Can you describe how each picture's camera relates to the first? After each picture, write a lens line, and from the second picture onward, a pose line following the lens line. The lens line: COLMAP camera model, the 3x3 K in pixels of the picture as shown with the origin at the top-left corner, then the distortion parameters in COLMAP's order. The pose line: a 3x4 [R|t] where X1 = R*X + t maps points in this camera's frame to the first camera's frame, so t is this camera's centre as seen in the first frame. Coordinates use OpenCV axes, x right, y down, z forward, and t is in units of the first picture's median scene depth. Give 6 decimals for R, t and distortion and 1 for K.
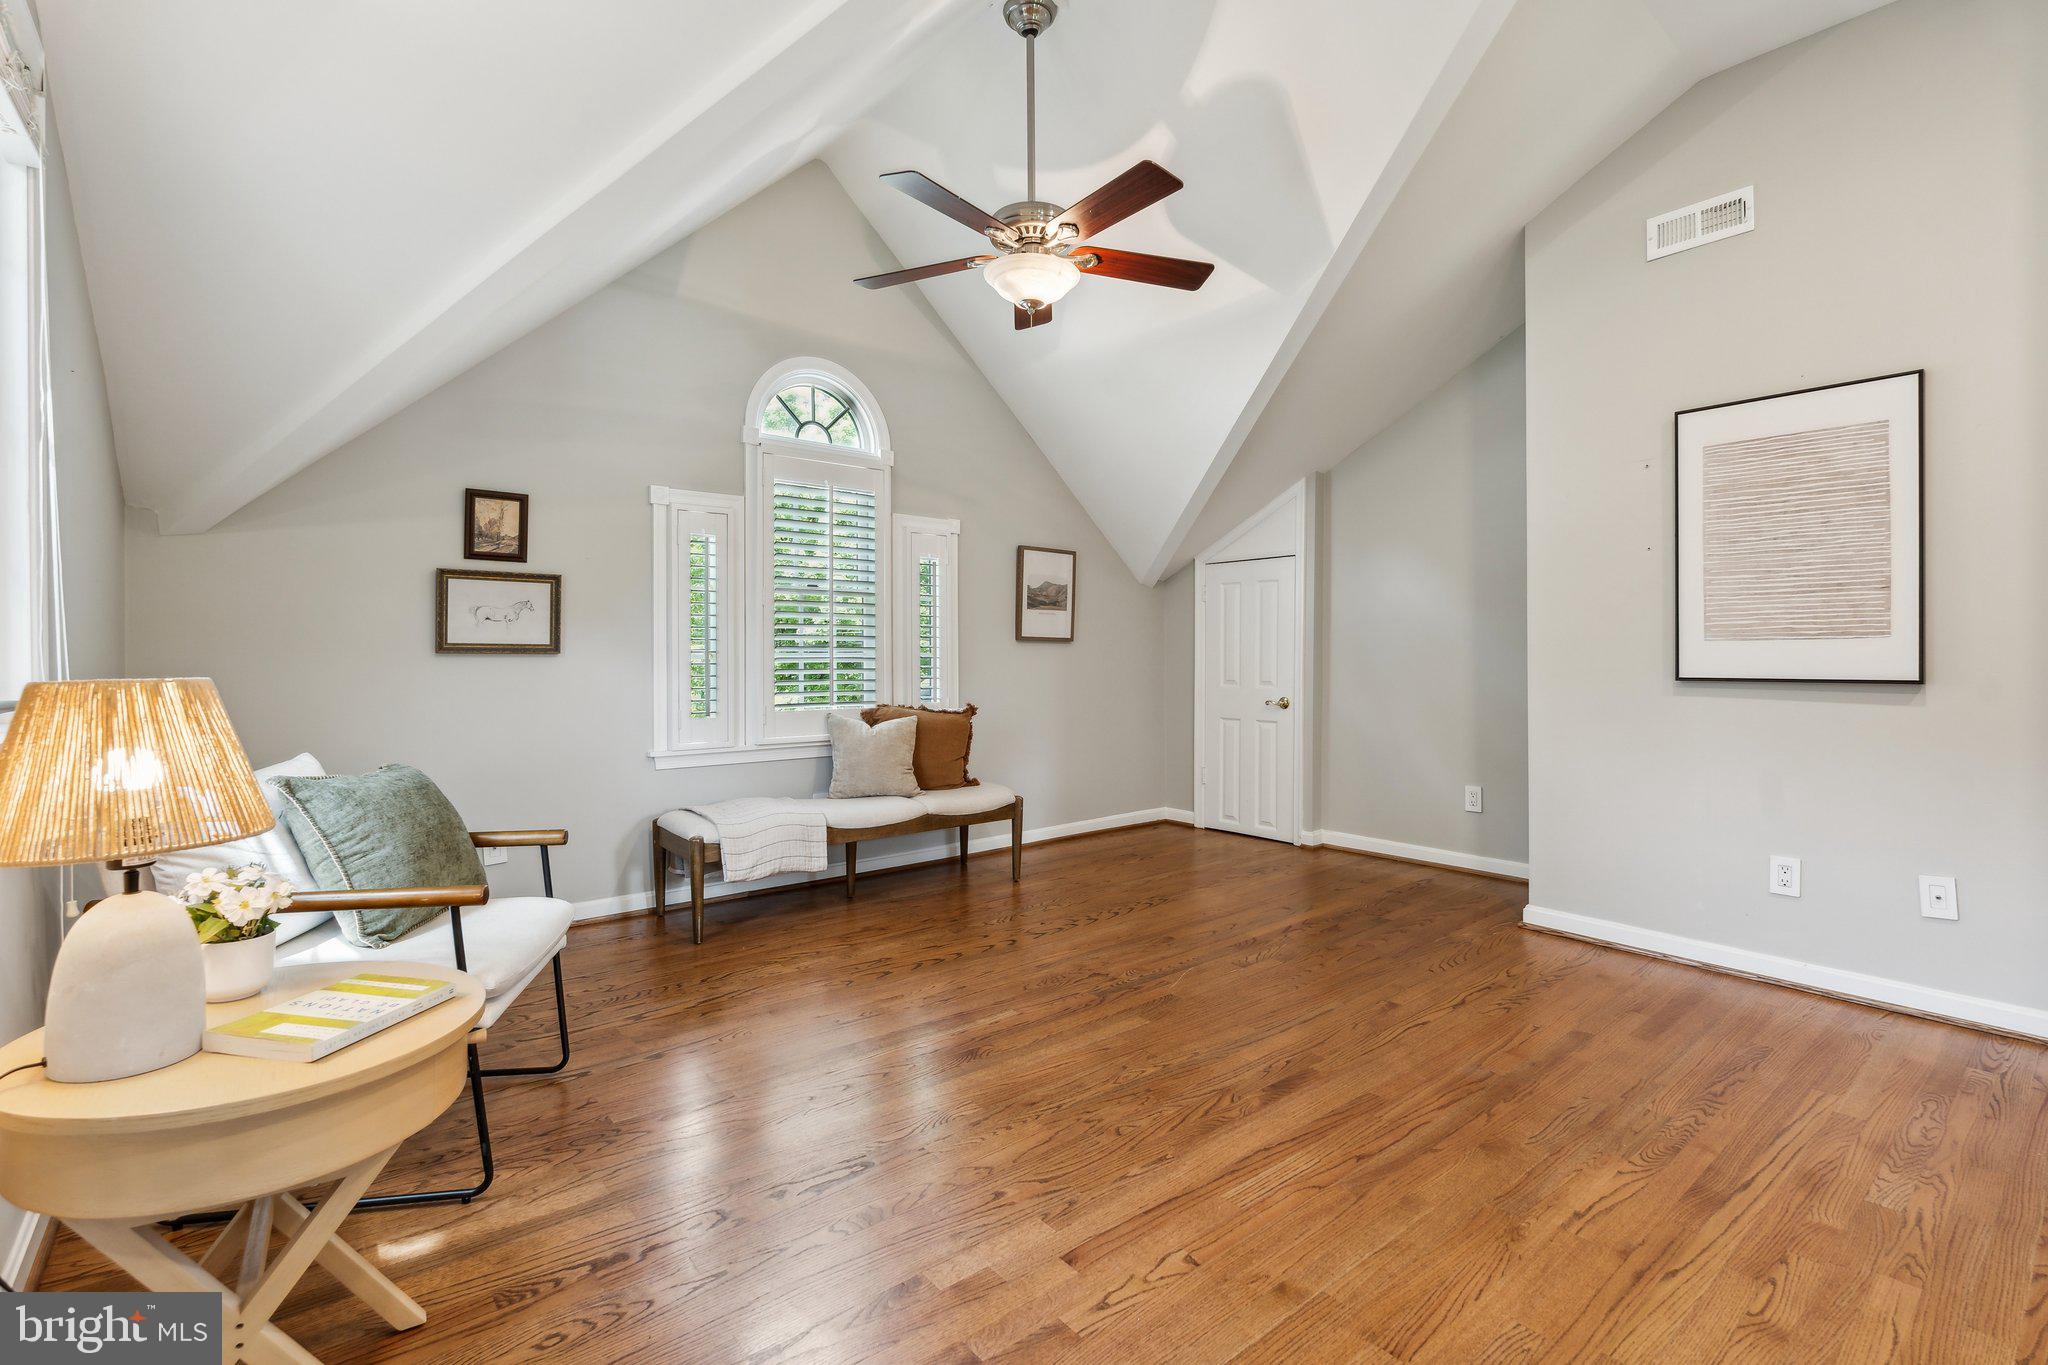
lens RADIAL K [[918.0, 0, 1008.2], [0, 918.0, 666.1], [0, 0, 1]] dist [-0.002067, 0.000255]
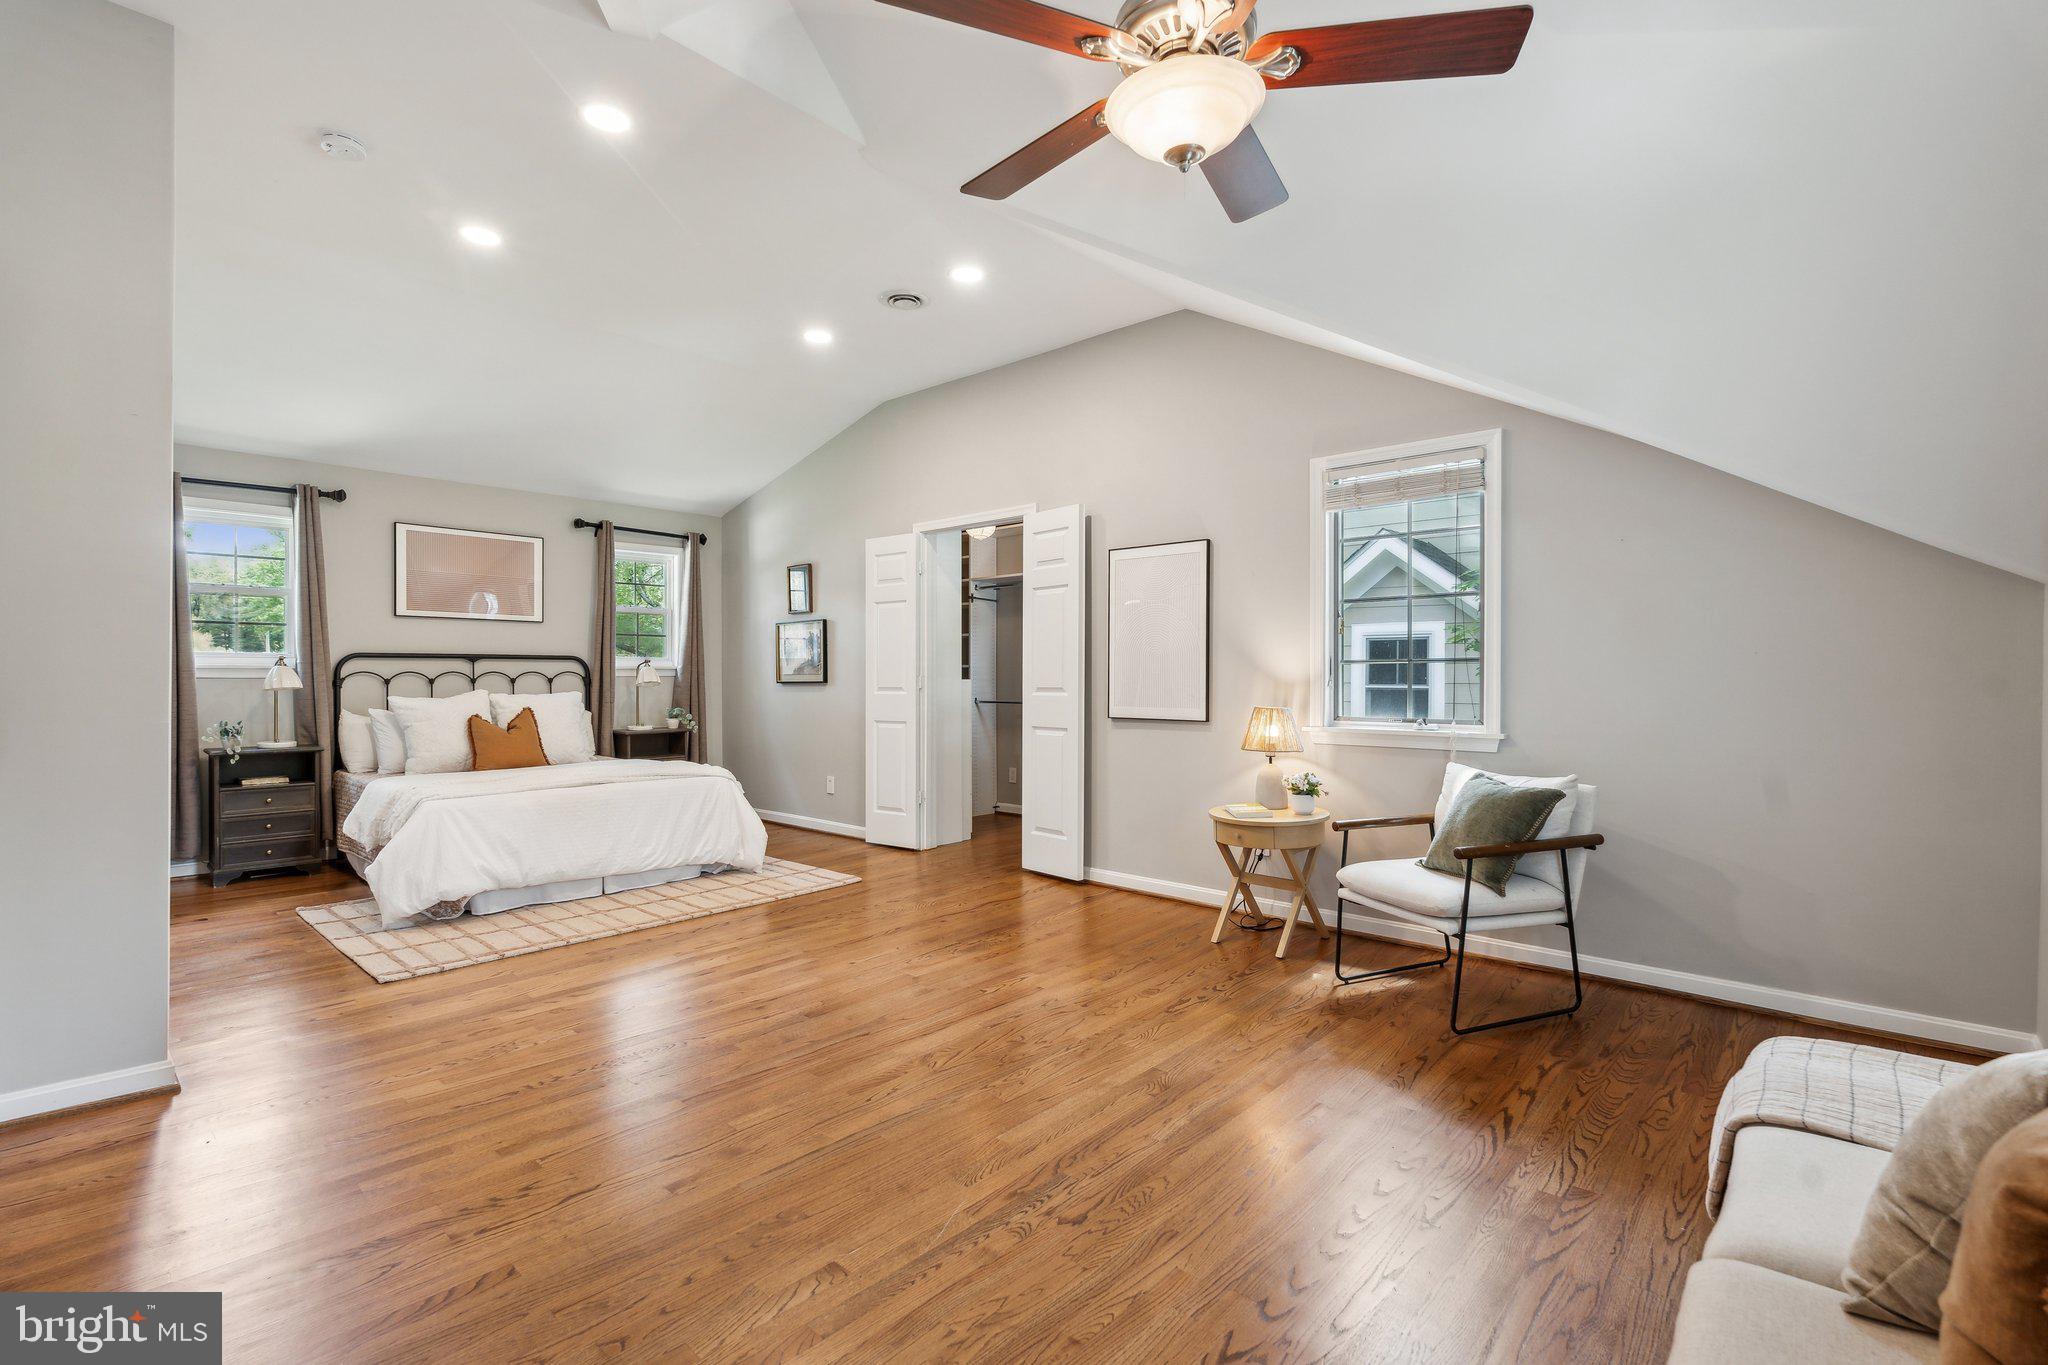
lens RADIAL K [[918.0, 0, 1022.7], [0, 918.0, 681.9], [0, 0, 1]] dist [-0.002067, 0.000255]
pose [[-0.985689, 0.001096, -0.168573, 0.209986], [-0.002064, 0.999825, 0.018568, -0.046189], [0.168564, 0.018650, -0.985514, 1.408171]]
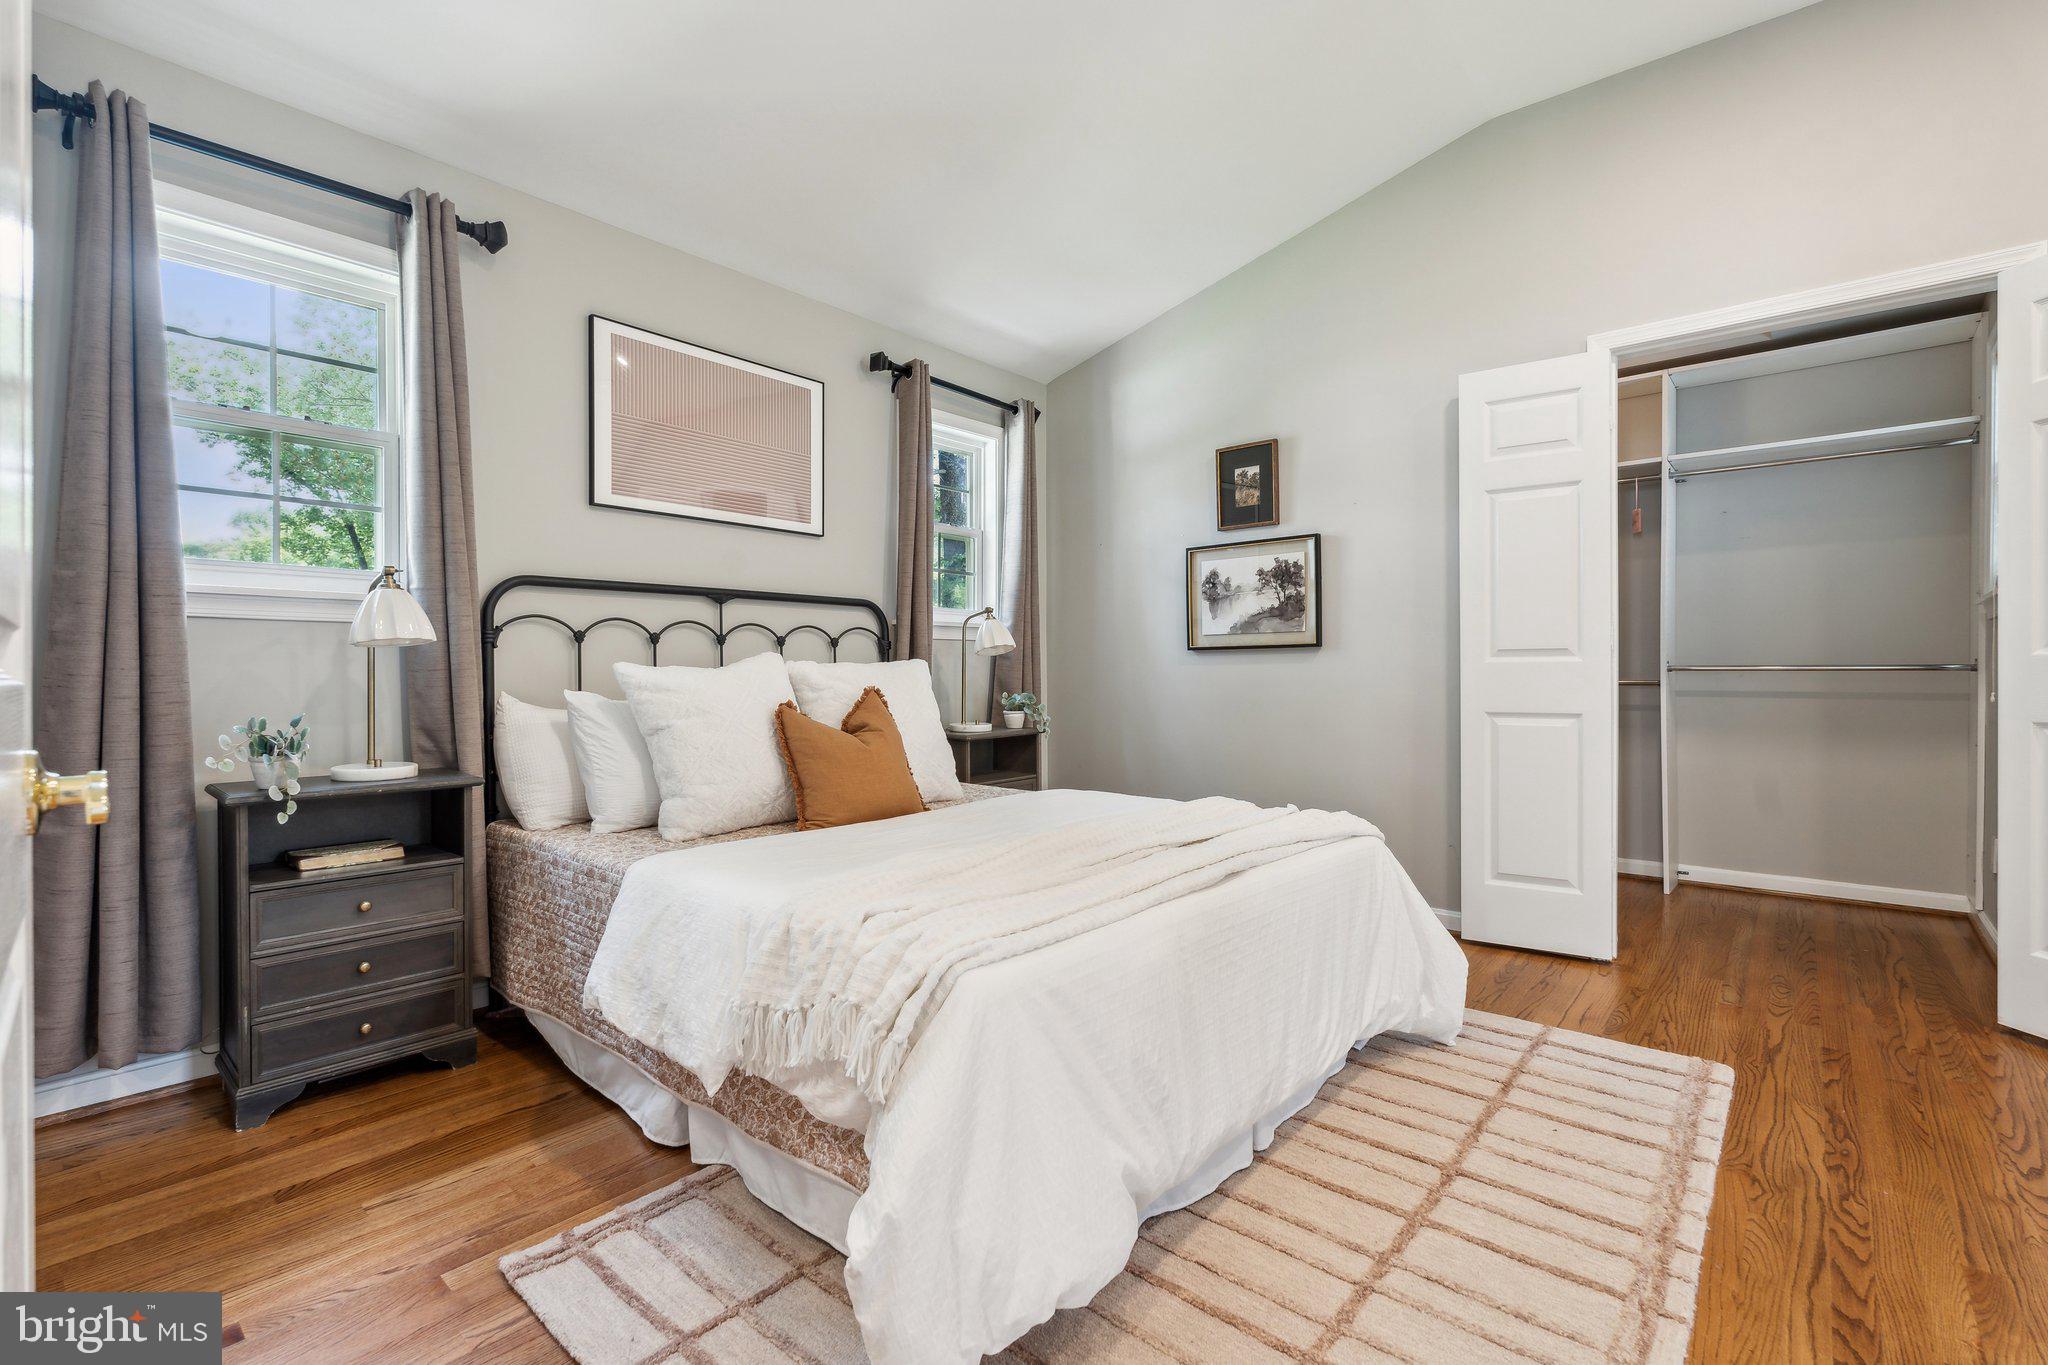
lens RADIAL K [[918.0, 0, 1033.7], [0, 918.0, 678.1], [0, 0, 1]] dist [-0.002067, 0.000255]
pose [[-0.980666, 0.004160, -0.195645, 0.817585], [0.000317, 0.999807, 0.019668, 0.006422], [0.195689, 0.019226, -0.980478, 0.473188]]
